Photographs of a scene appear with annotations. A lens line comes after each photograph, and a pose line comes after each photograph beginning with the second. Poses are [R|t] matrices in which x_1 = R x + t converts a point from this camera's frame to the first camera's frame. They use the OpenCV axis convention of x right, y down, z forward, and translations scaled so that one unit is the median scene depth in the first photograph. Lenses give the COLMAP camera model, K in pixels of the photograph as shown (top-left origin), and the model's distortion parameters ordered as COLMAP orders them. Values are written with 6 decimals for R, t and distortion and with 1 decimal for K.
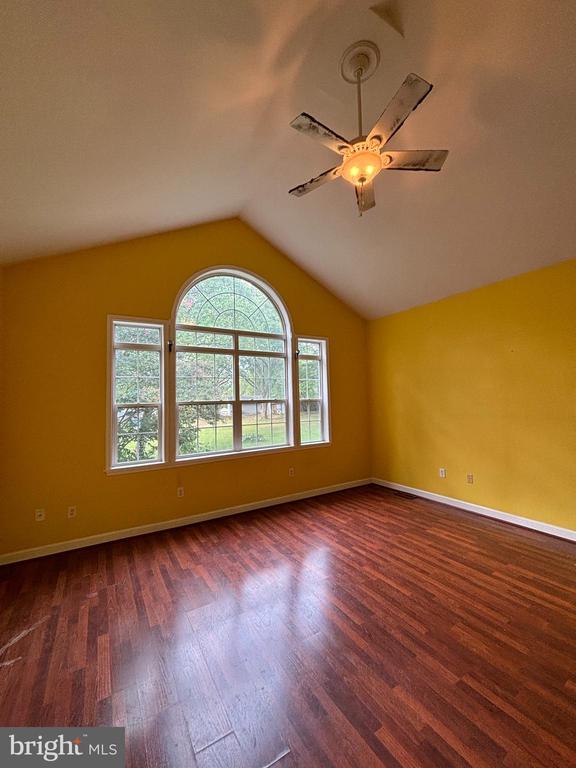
lens RADIAL K [[307.6, 0, 288.0], [0, 307.6, 384.0], [0, 0, 1]] dist [0.001896, 0.000019]
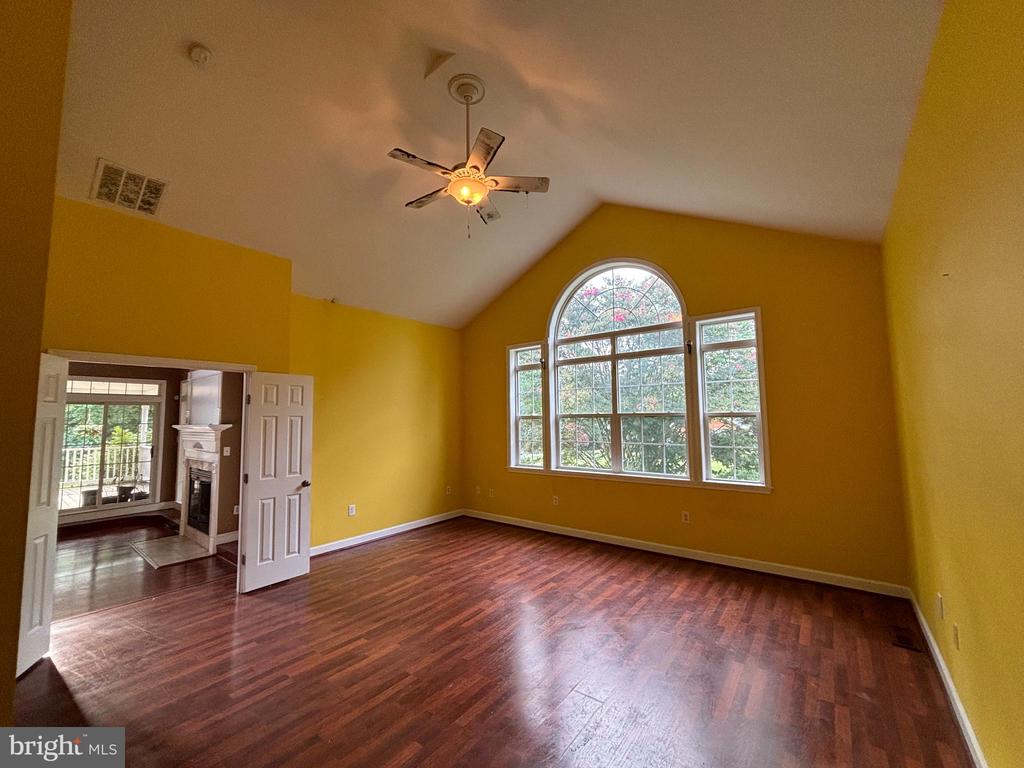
lens RADIAL K [[410.1, 0, 512.0], [0, 410.1, 384.0], [0, 0, 1]] dist [0.001896, 0.000019]
pose [[0.350777, -0.062799, -0.934351, 0.918147], [0.057588, 0.997307, -0.045411, 0.008371], [0.934687, -0.037878, 0.353449, 0.375246]]
